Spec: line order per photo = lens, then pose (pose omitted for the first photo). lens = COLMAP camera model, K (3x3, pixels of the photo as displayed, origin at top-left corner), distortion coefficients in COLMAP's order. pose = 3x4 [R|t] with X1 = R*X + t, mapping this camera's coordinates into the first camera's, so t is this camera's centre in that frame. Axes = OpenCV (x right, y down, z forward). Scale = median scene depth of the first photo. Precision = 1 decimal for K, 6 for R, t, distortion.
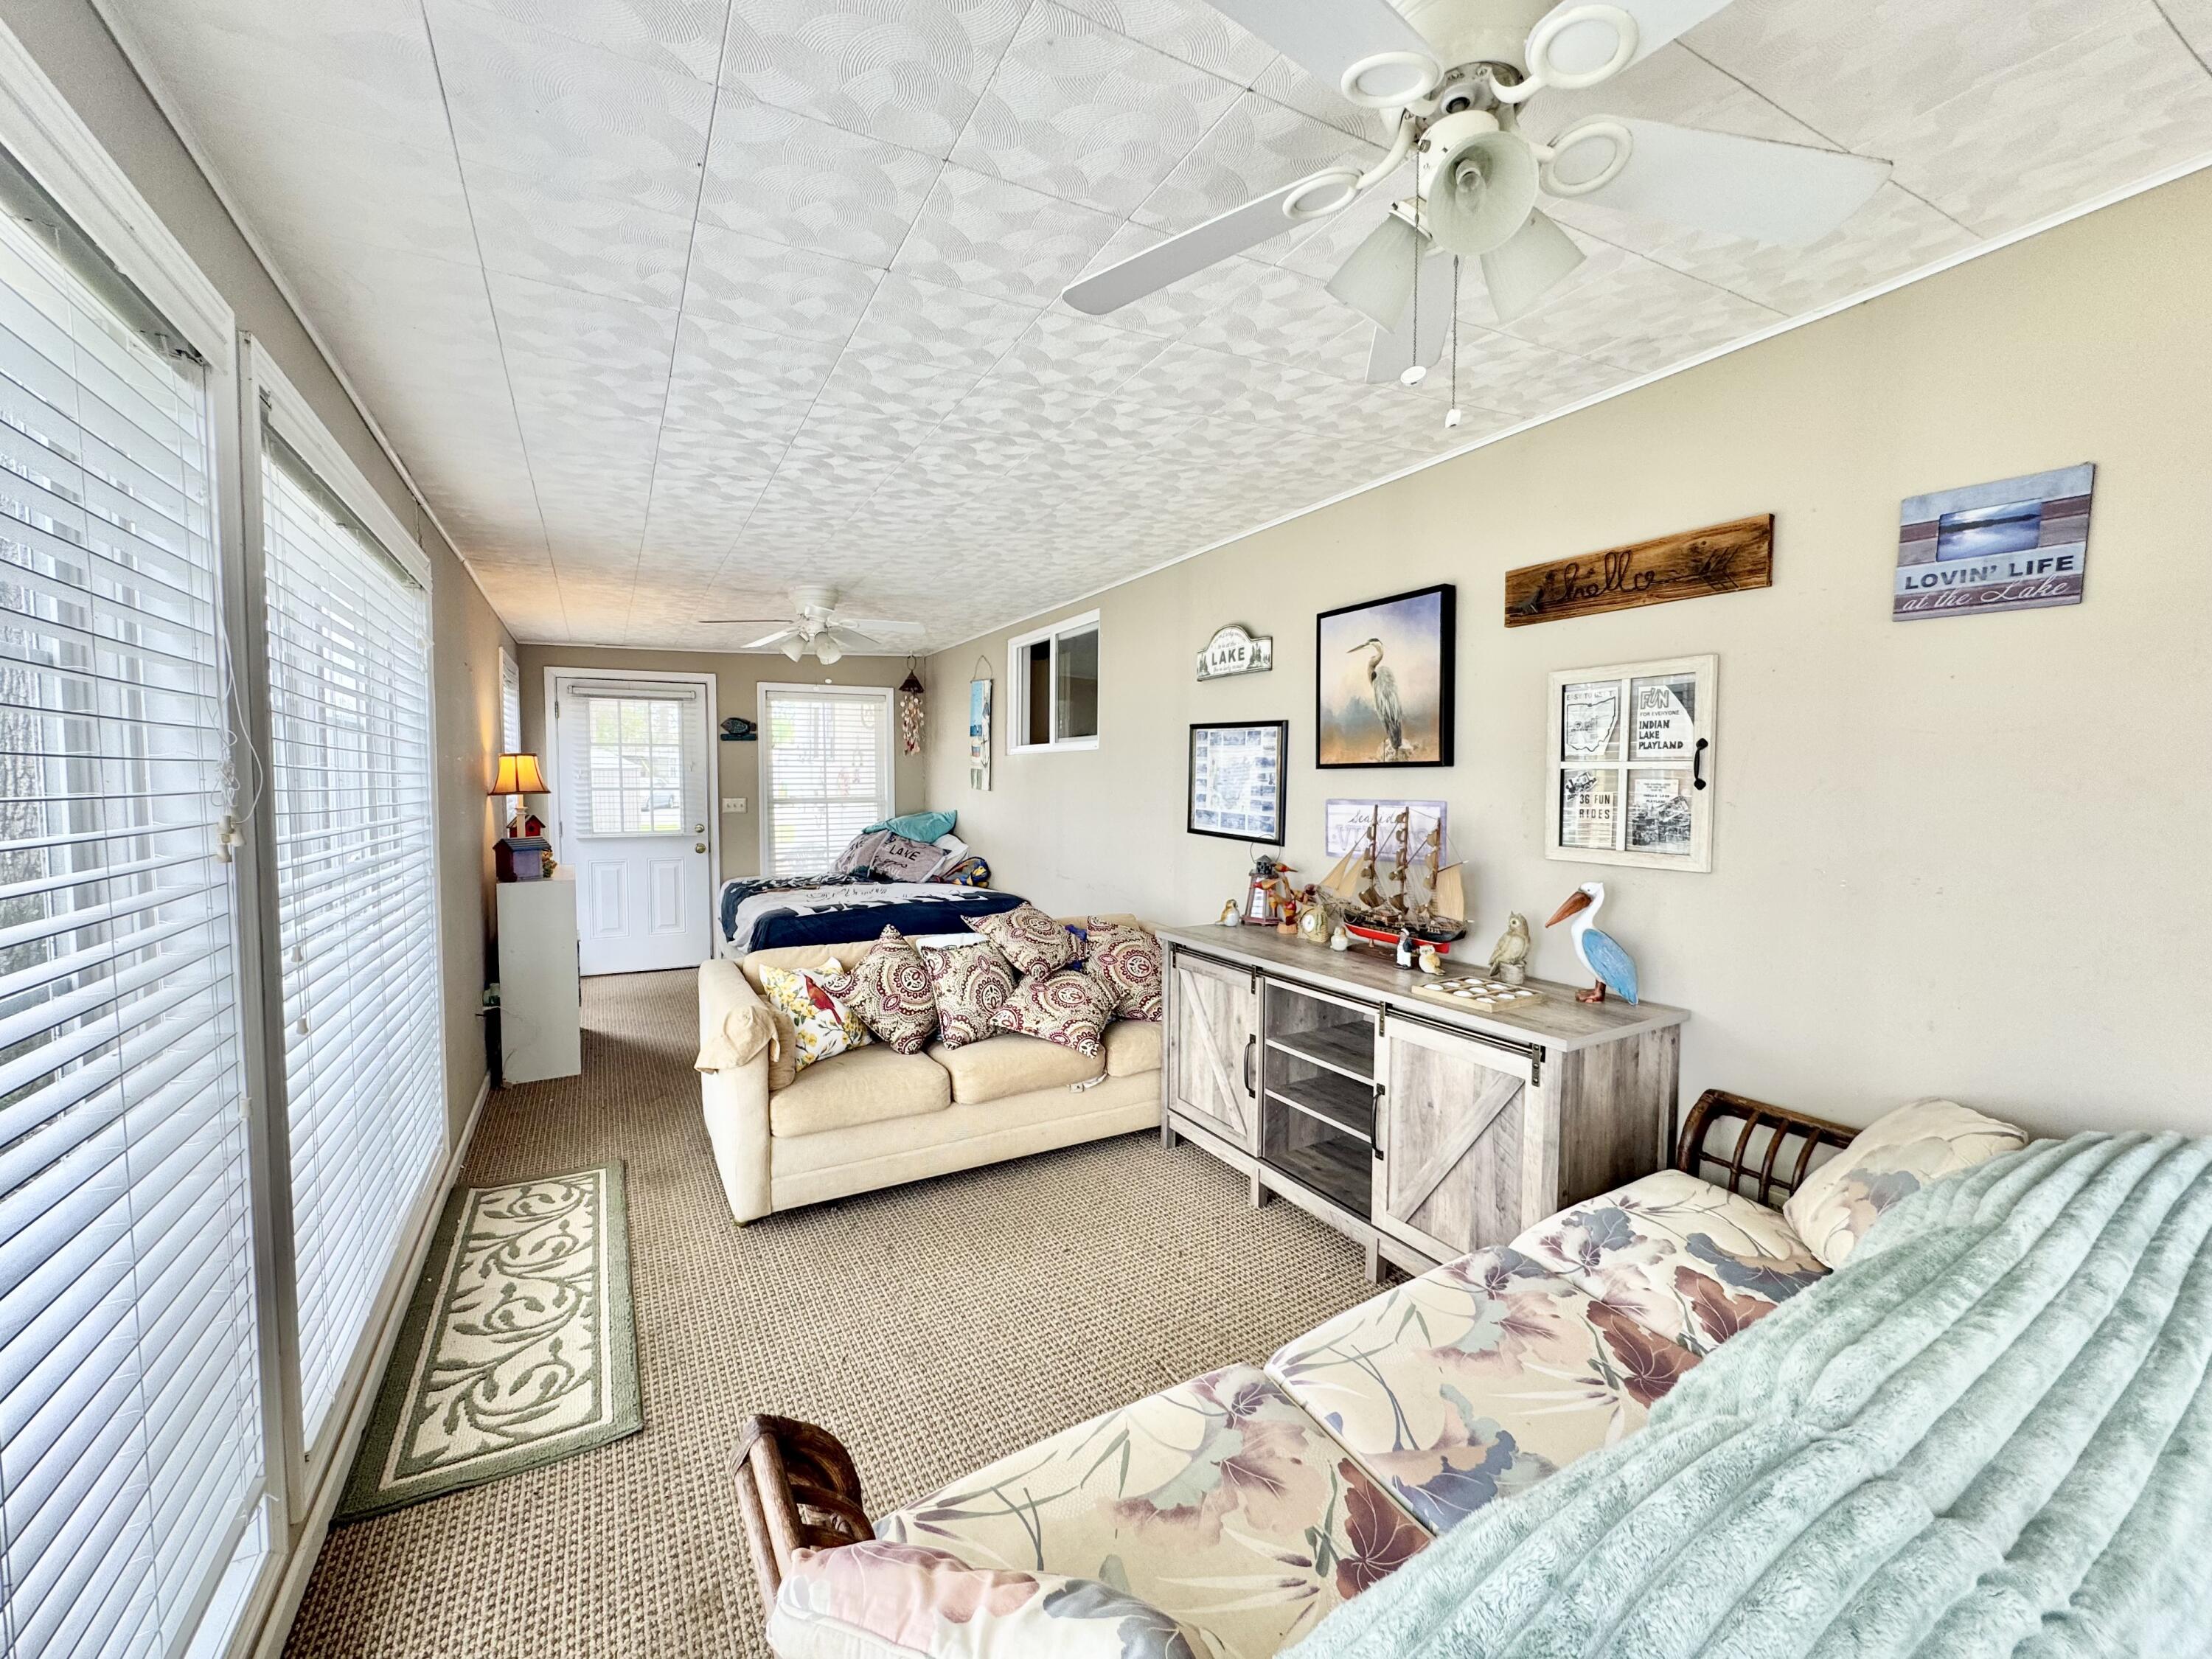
lens RADIAL K [[882.2, 0, 1113.5], [0, 882.2, 827.3], [0, 0, 1]] dist [-0.004569, 0.000697]
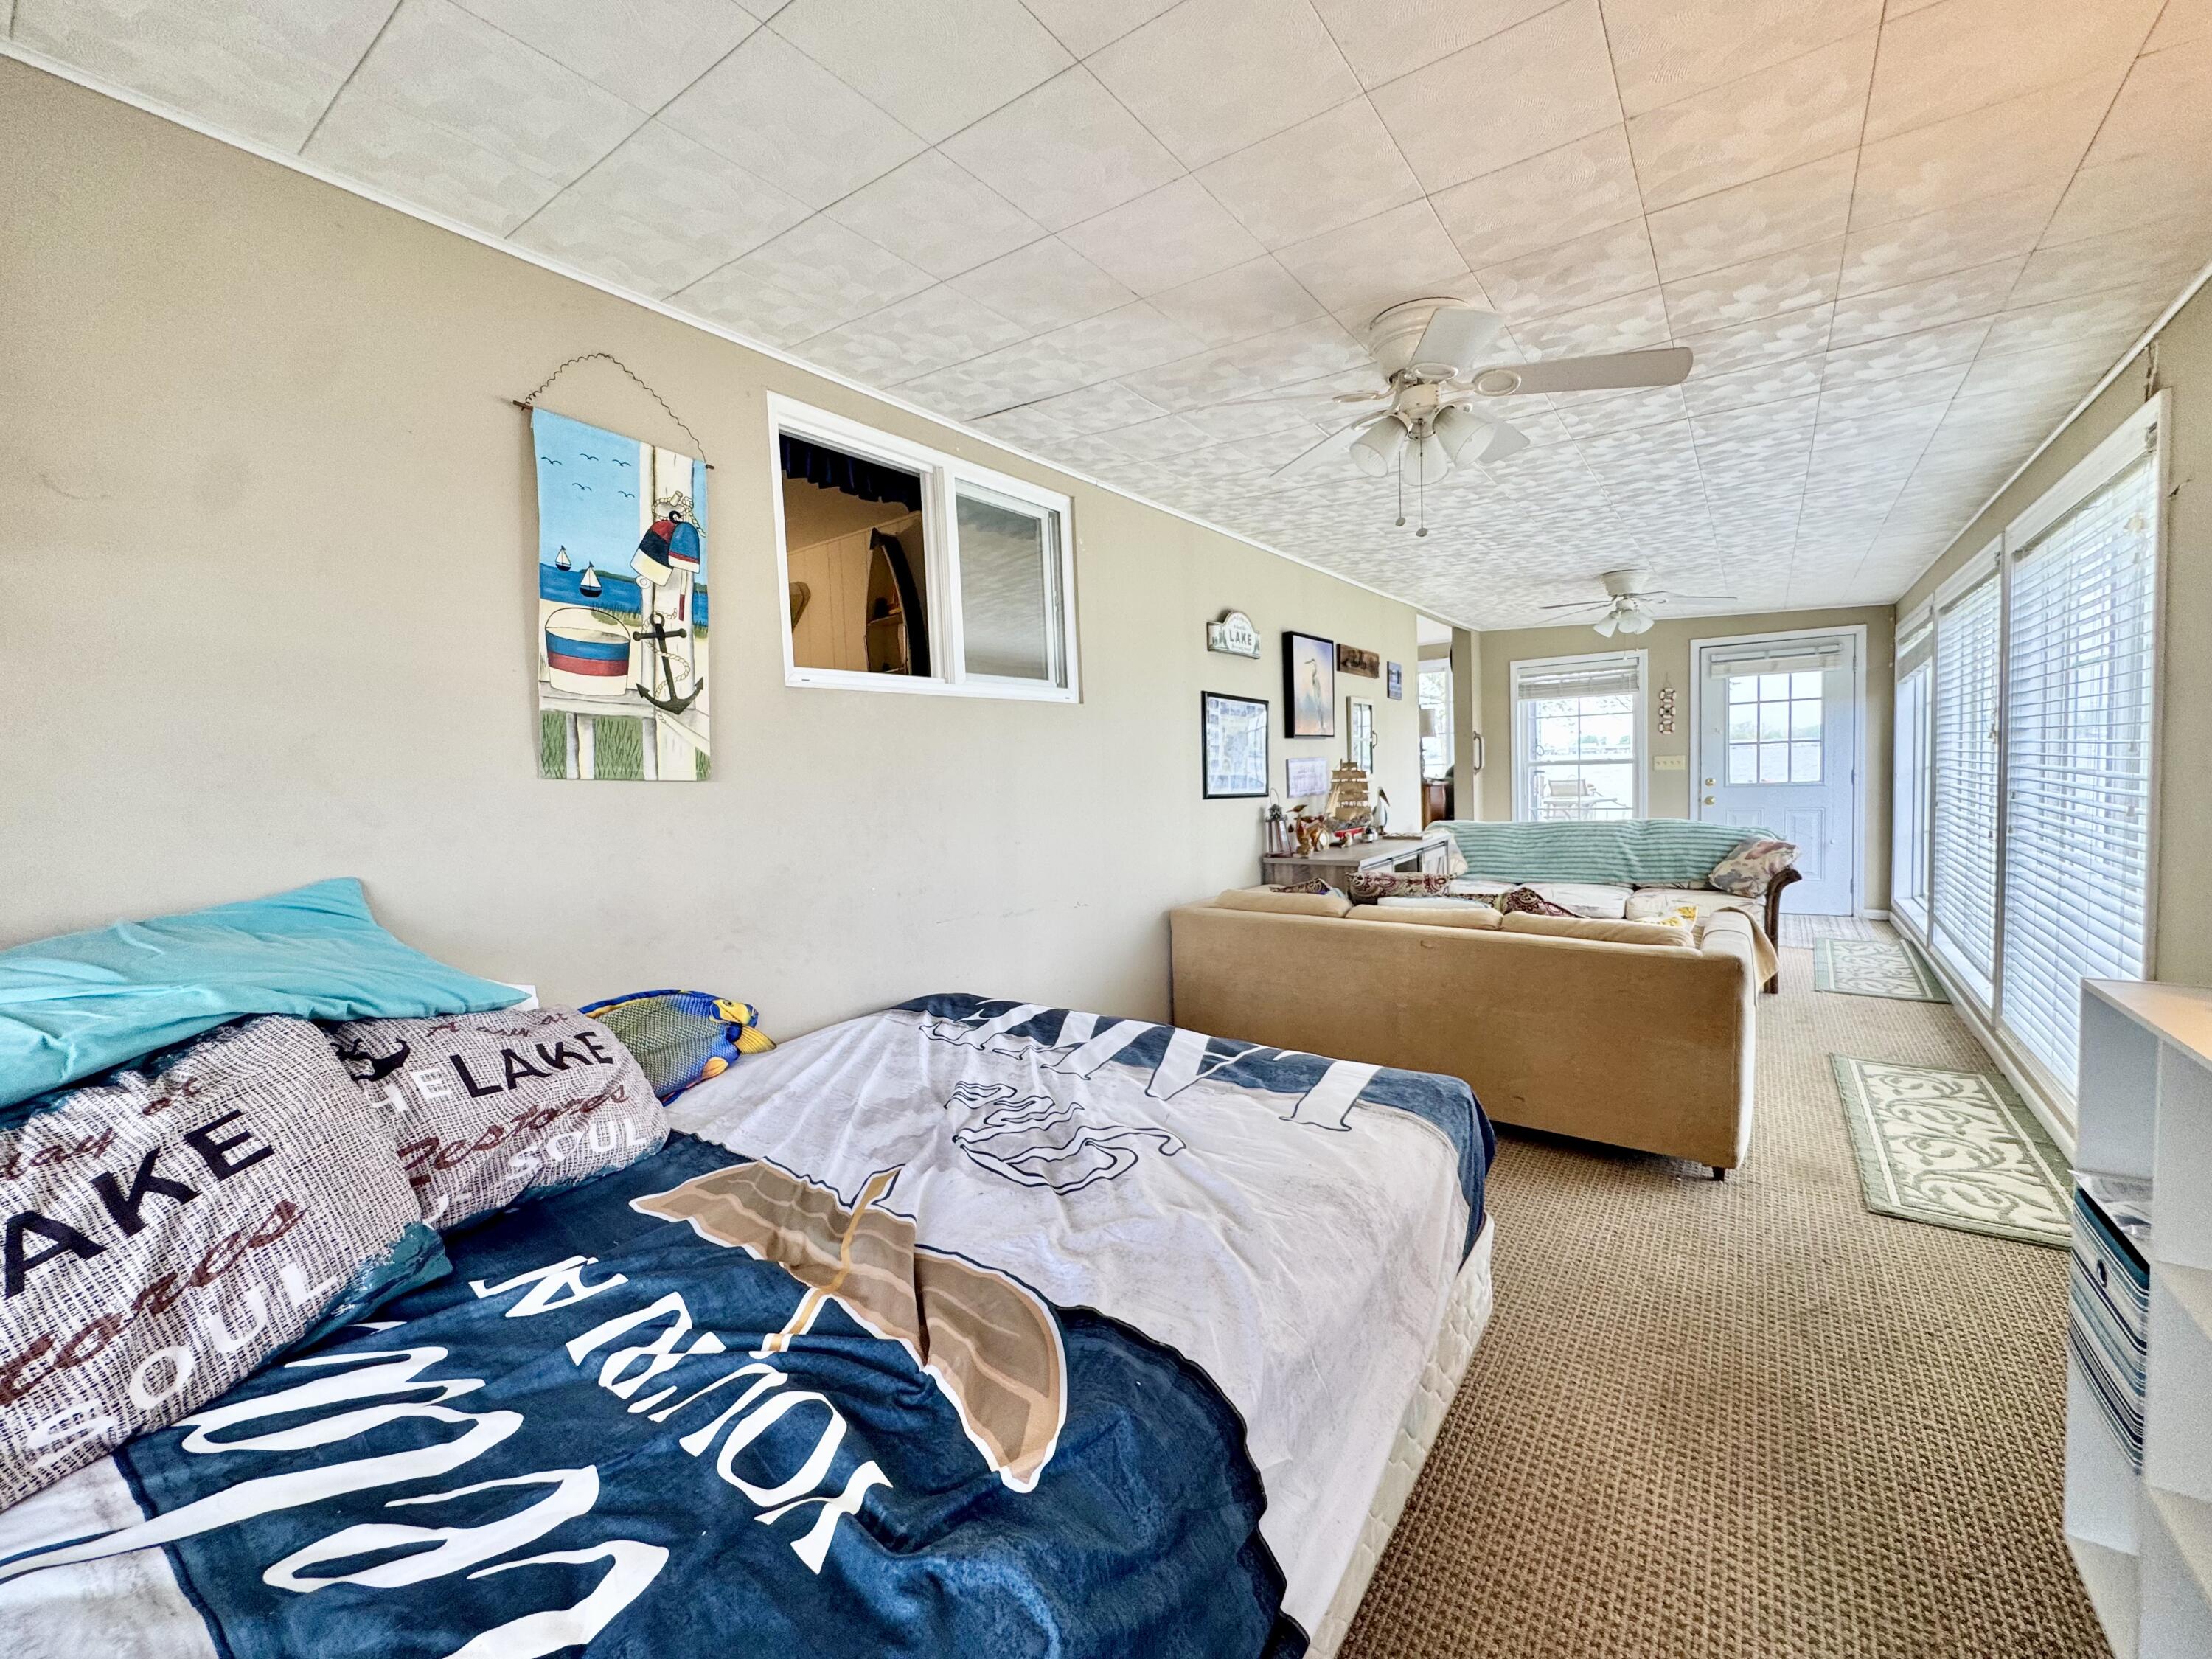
lens RADIAL K [[882.2, 0, 1100.1], [0, 882.2, 825.9], [0, 0, 1]] dist [-0.004569, 0.000697]
pose [[-0.386823, -0.043285, 0.921138, -0.971751], [0.088727, 0.992516, 0.083899, -0.071549], [-0.917876, 0.114184, -0.380087, 1.831317]]
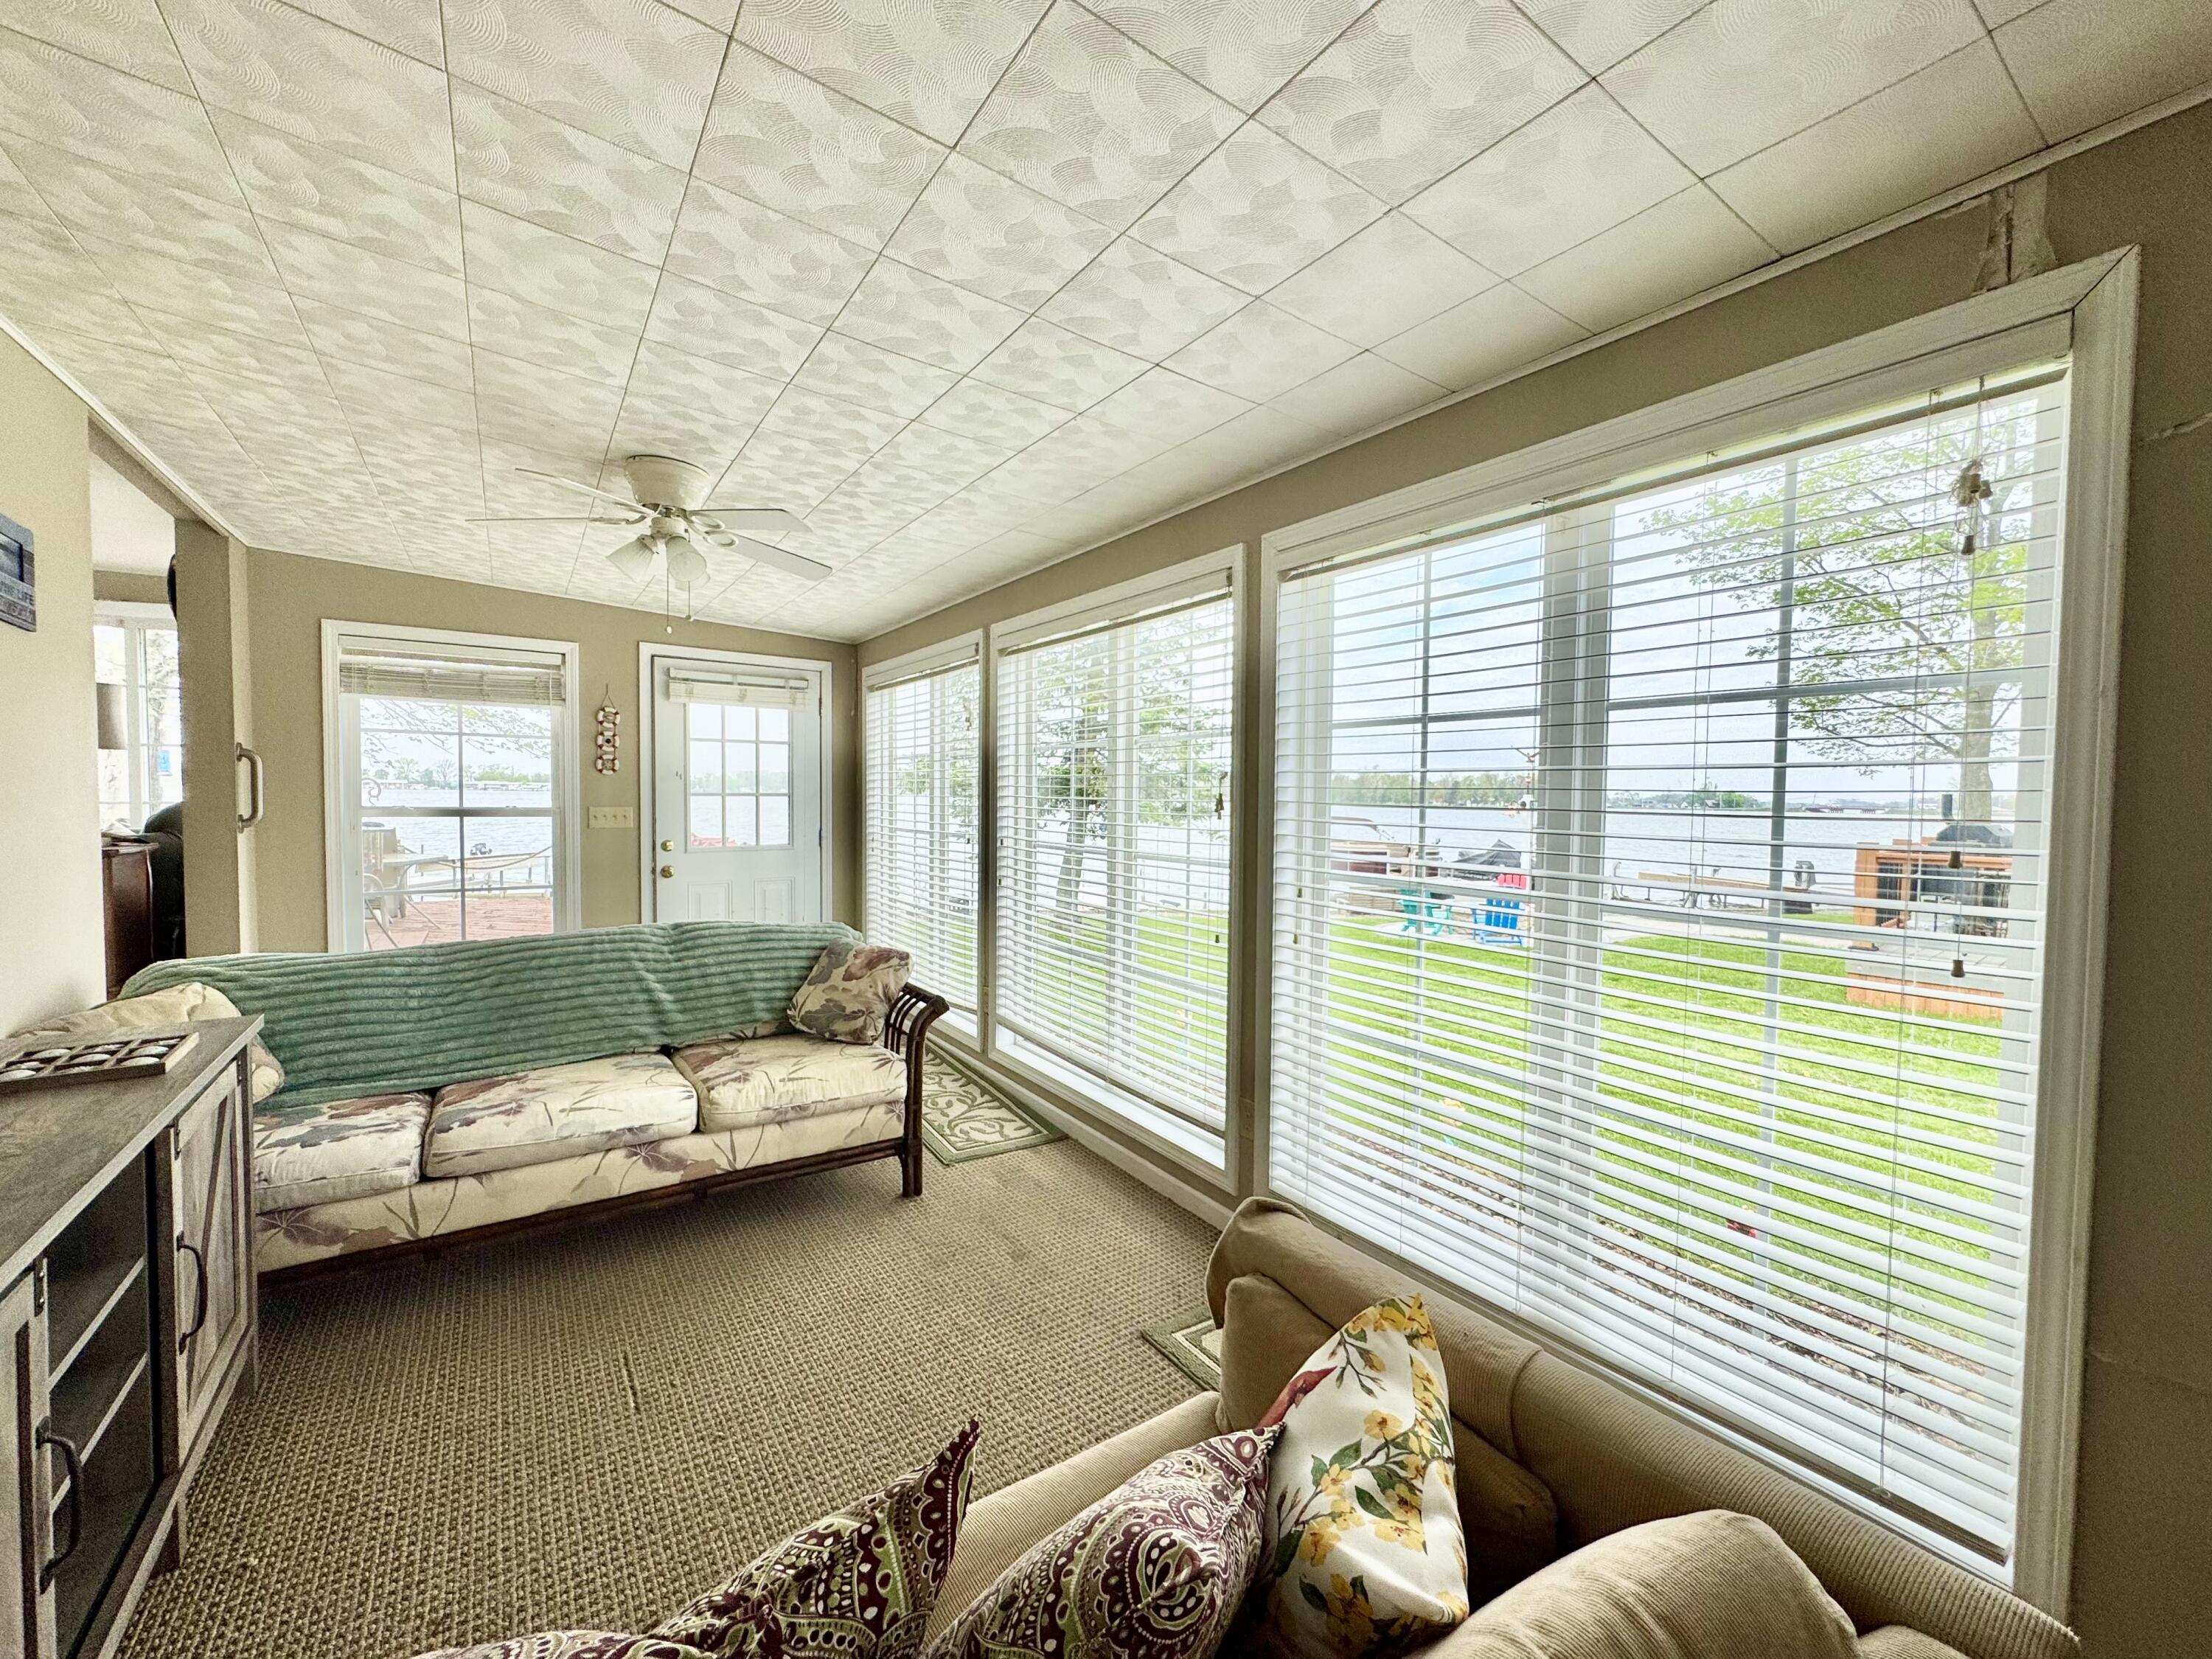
lens RADIAL K [[882.2, 0, 1102.4], [0, 882.2, 825.3], [0, 0, 1]] dist [-0.004569, 0.000697]
pose [[-0.998030, -0.011022, -0.061755, -0.235496], [-0.016436, 0.995997, 0.087867, -0.048261], [0.060539, 0.088709, -0.994216, 1.209631]]
